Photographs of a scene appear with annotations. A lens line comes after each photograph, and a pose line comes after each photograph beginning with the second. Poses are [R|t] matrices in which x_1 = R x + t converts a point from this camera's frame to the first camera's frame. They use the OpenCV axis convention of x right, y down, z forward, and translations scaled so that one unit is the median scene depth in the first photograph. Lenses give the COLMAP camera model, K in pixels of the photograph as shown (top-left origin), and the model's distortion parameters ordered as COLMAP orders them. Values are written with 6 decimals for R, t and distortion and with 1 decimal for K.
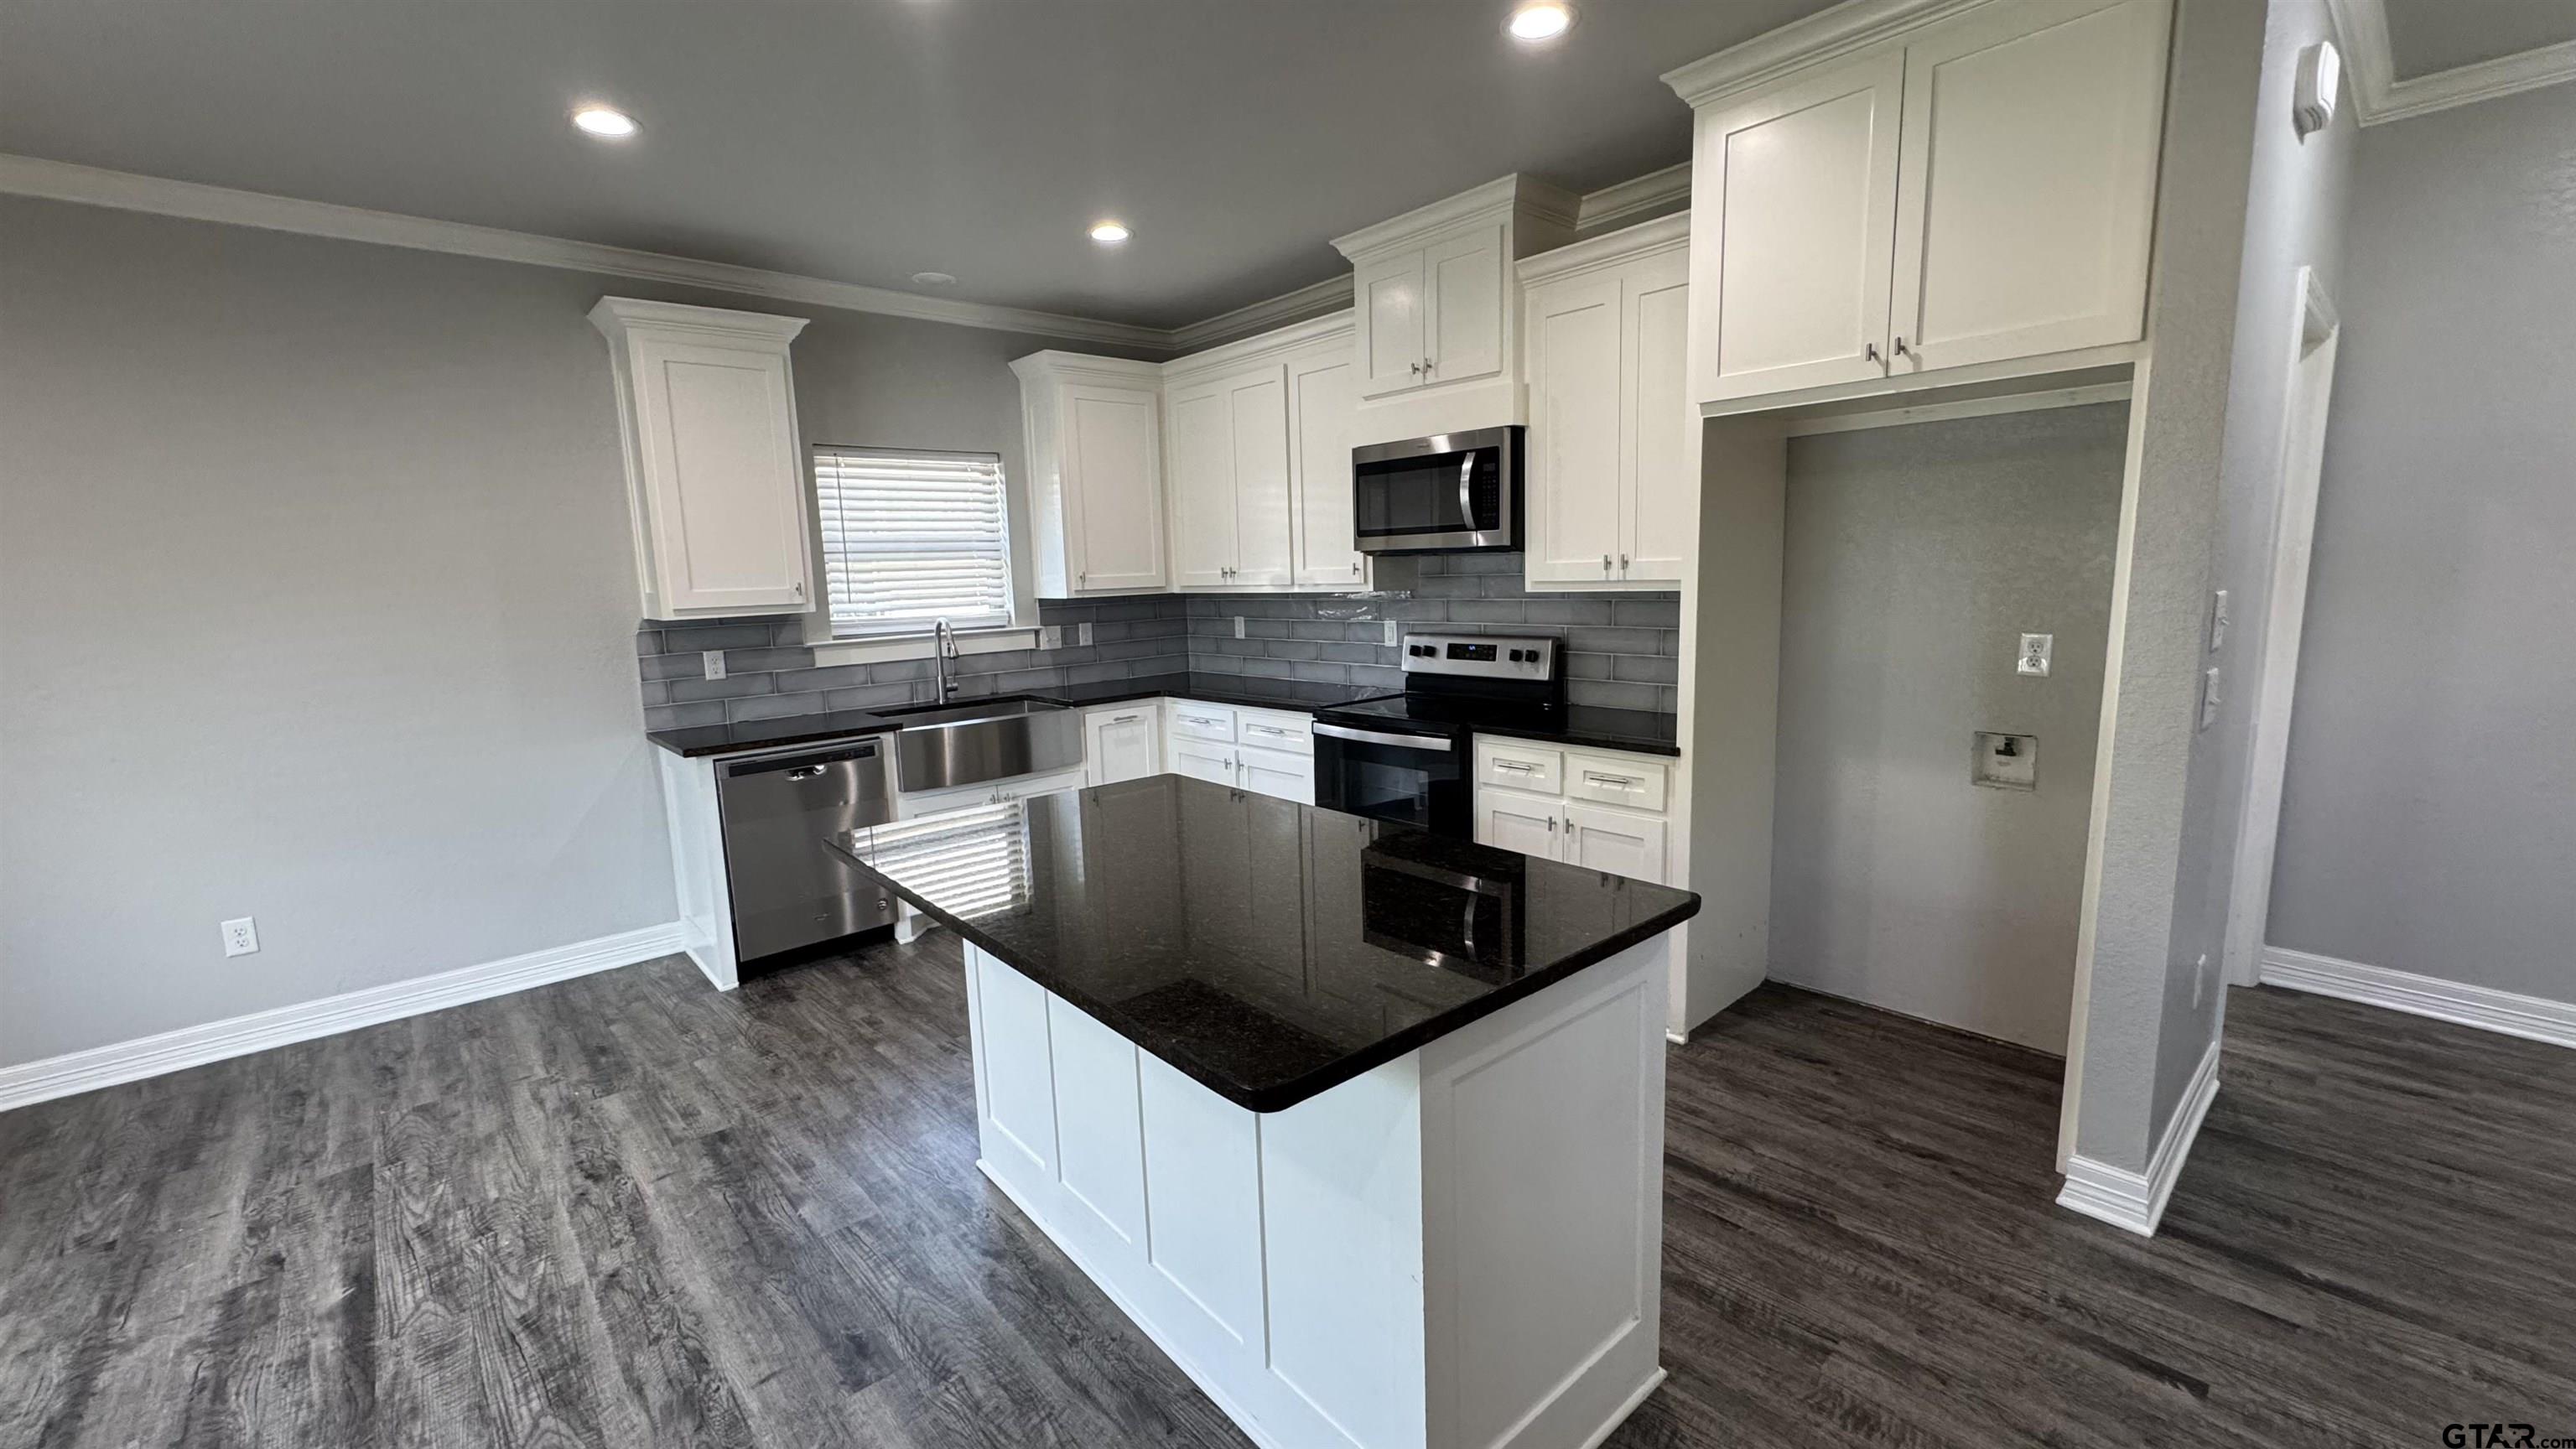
lens RADIAL K [[1026.1, 0, 1286.7], [0, 1026.1, 721.9], [0, 0, 1]] dist [-0.002832, 0.000290]
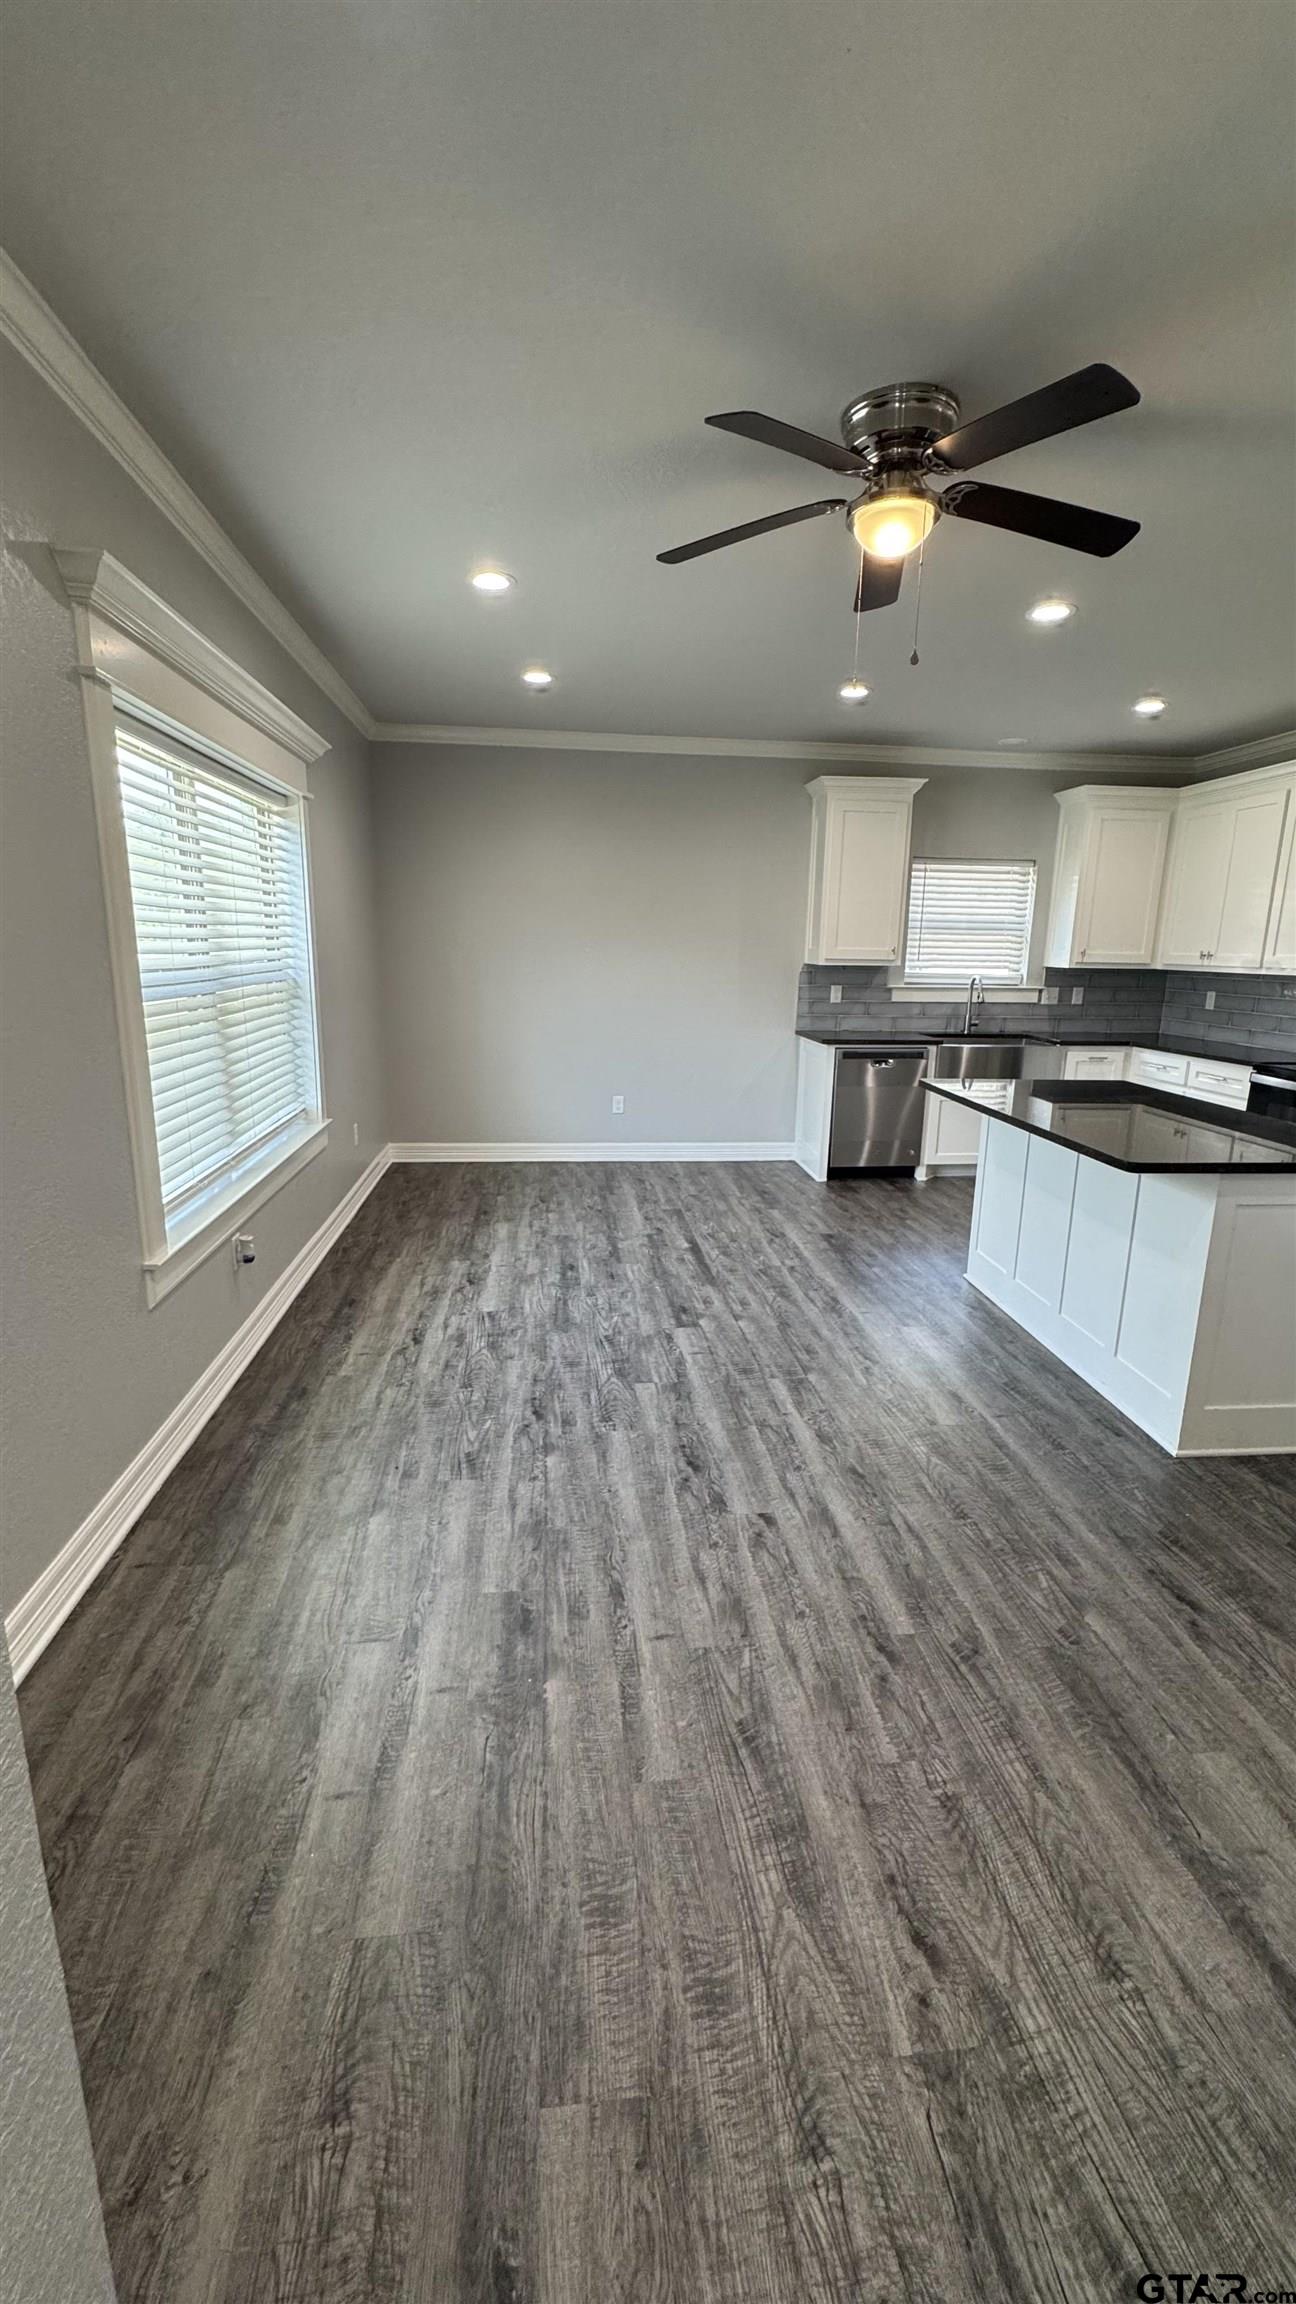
lens RADIAL K [[916.3, 0, 650.5], [0, 916.3, 1150.2], [0, 0, 1]] dist [-0.003865, 0.000450]
pose [[0.811014, 0.173218, -0.558795, 0.083355], [-0.129902, 0.984637, 0.116687, 0.069748], [0.570422, -0.022046, 0.821056, -0.464264]]
